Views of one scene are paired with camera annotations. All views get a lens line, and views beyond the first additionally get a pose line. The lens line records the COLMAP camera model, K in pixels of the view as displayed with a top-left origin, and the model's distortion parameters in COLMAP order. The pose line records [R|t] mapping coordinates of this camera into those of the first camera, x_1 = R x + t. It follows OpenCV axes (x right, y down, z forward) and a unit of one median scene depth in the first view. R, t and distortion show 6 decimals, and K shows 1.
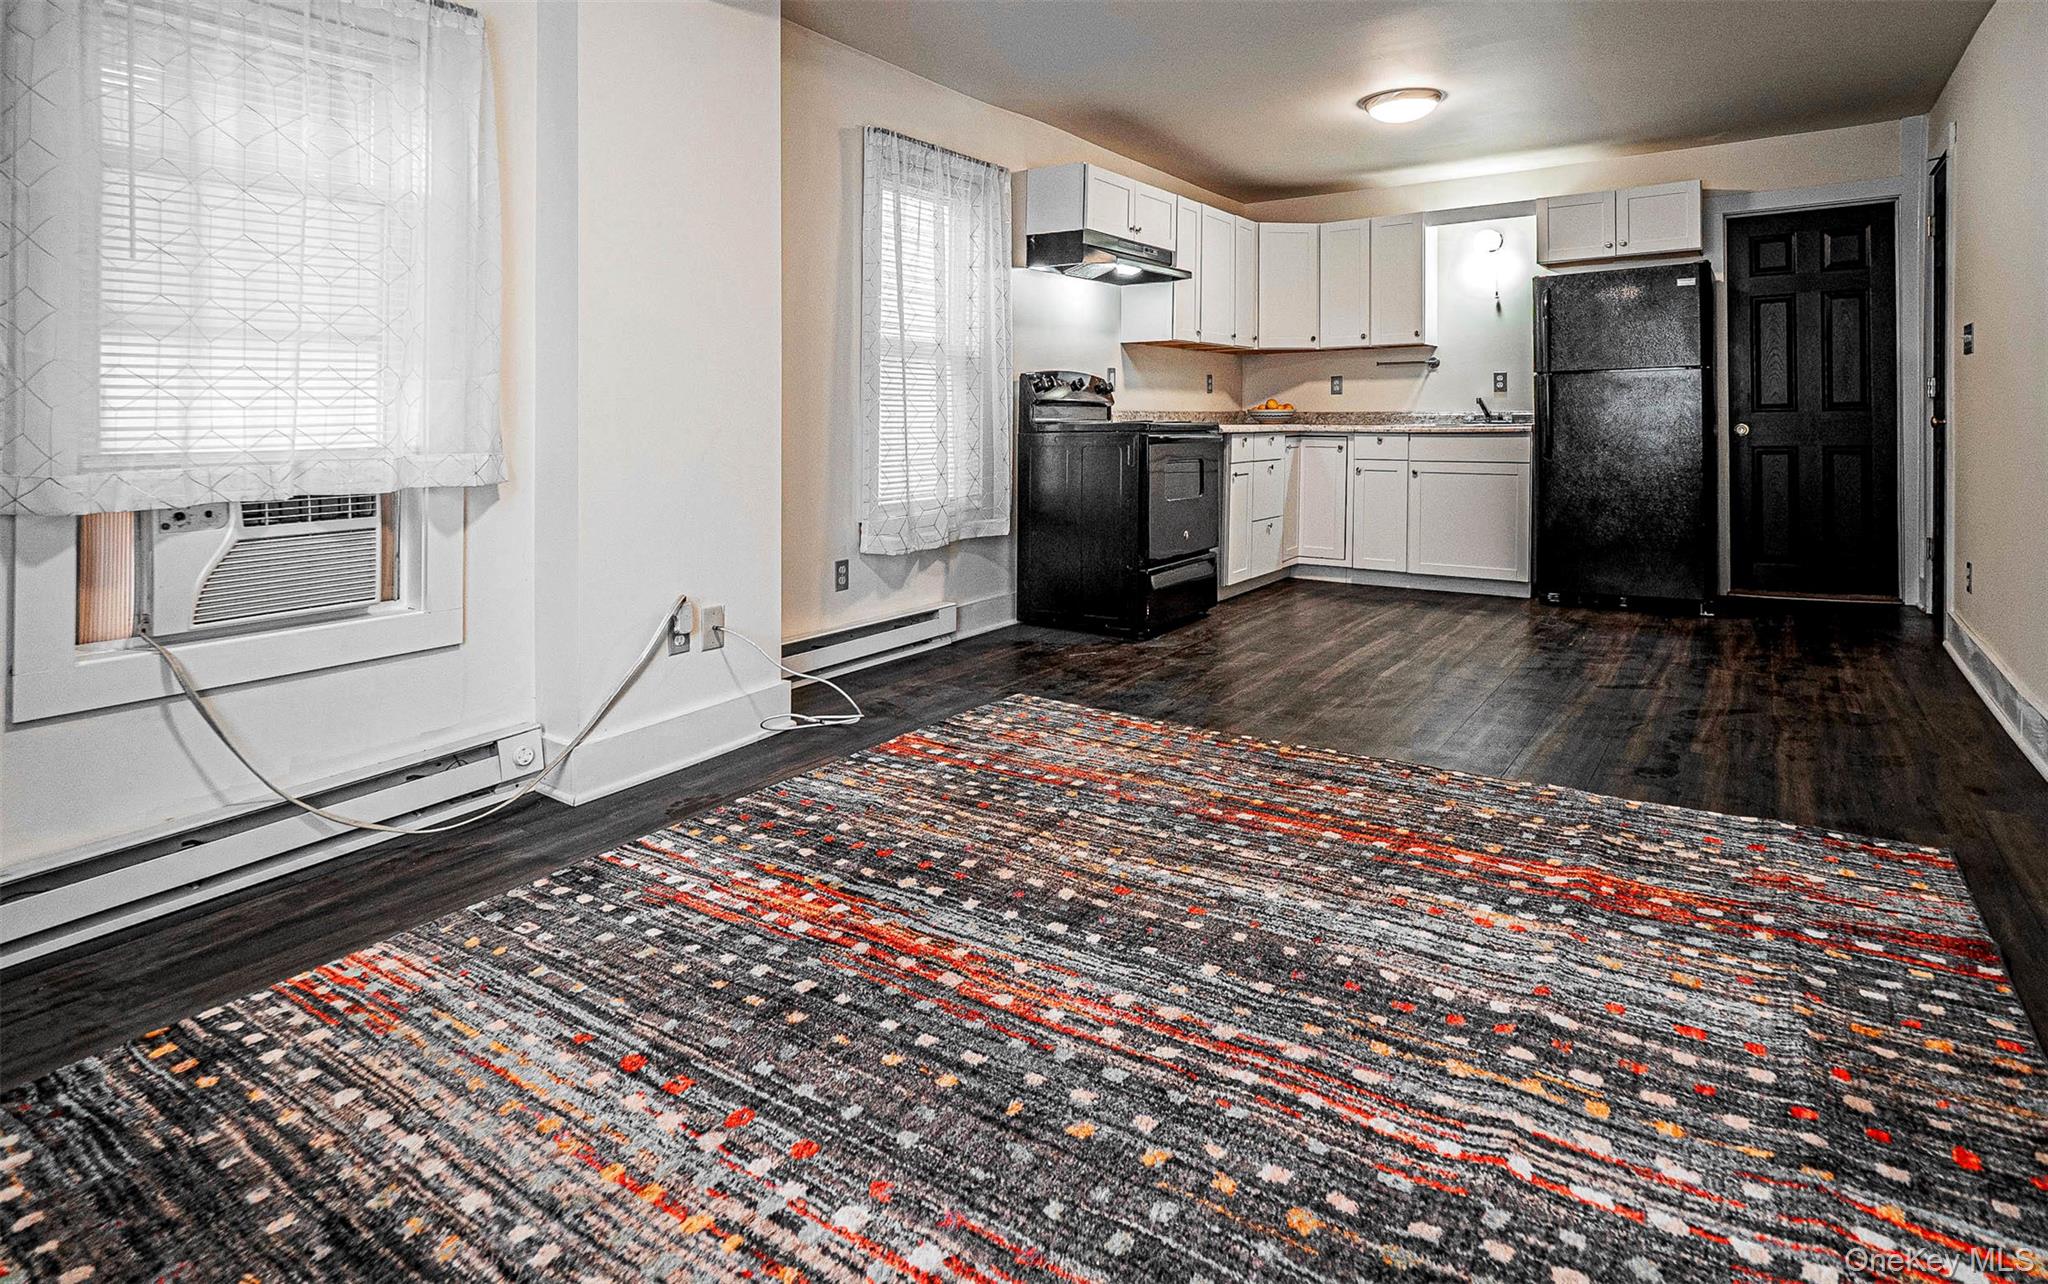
lens RADIAL K [[1045.1, 0, 1103.5], [0, 1045.1, 437.5], [0, 0, 1]] dist [-0.008575, -0.000497]
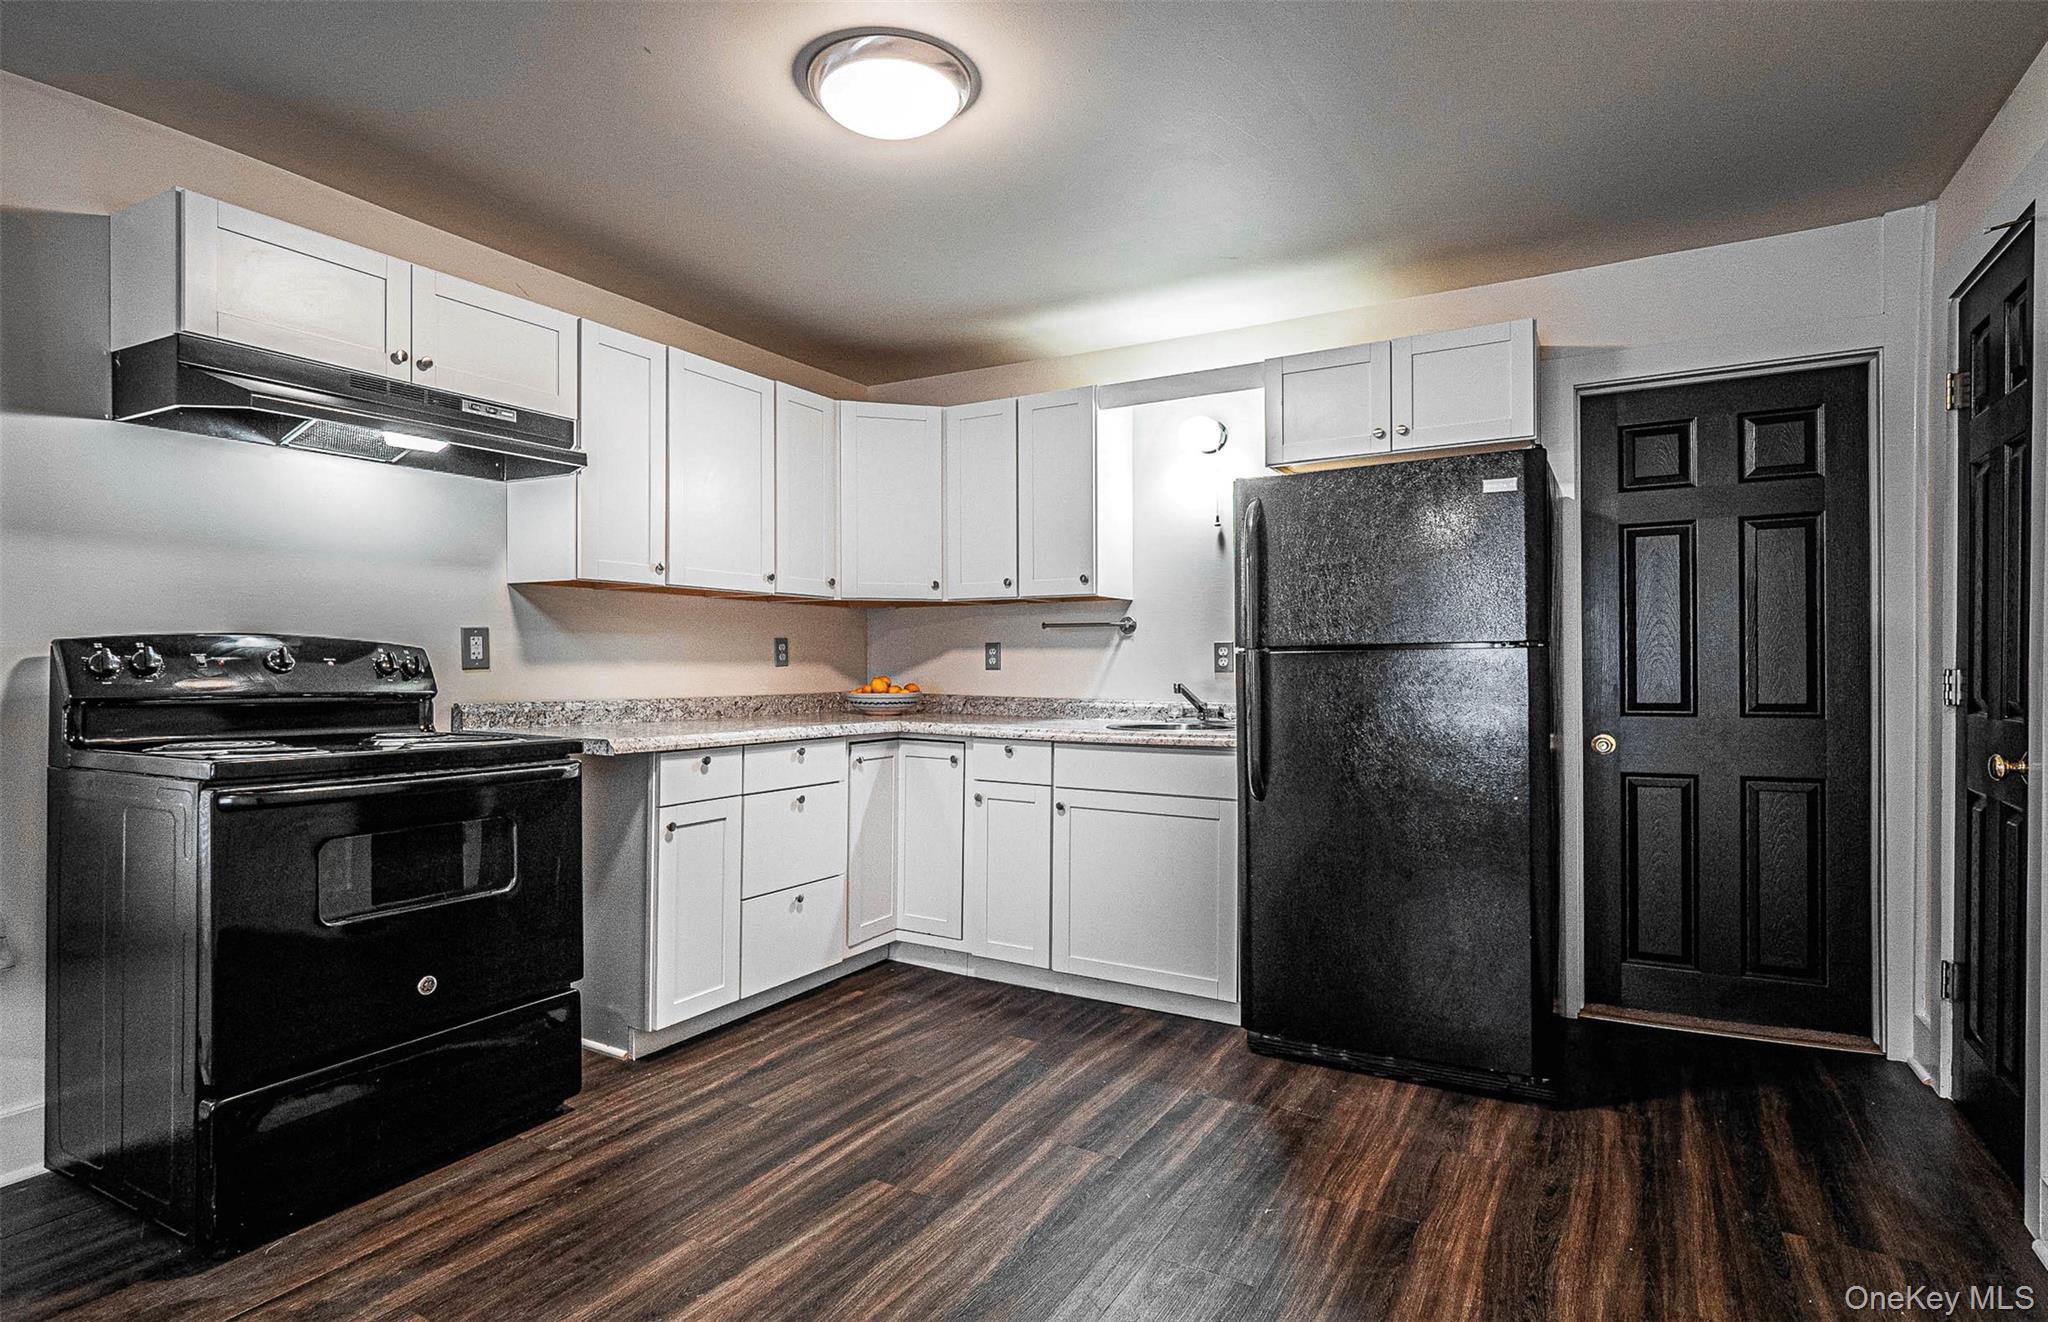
lens RADIAL K [[969.6, 0, 1019.3], [0, 969.6, 666.5], [0, 0, 1]] dist [-0.001608, 0.000105]
pose [[0.999884, 0.015237, -0.000579, 0.269613], [-0.015244, 0.999733, -0.017340, -0.037146], [0.000315, 0.017347, 0.999849, 0.431401]]
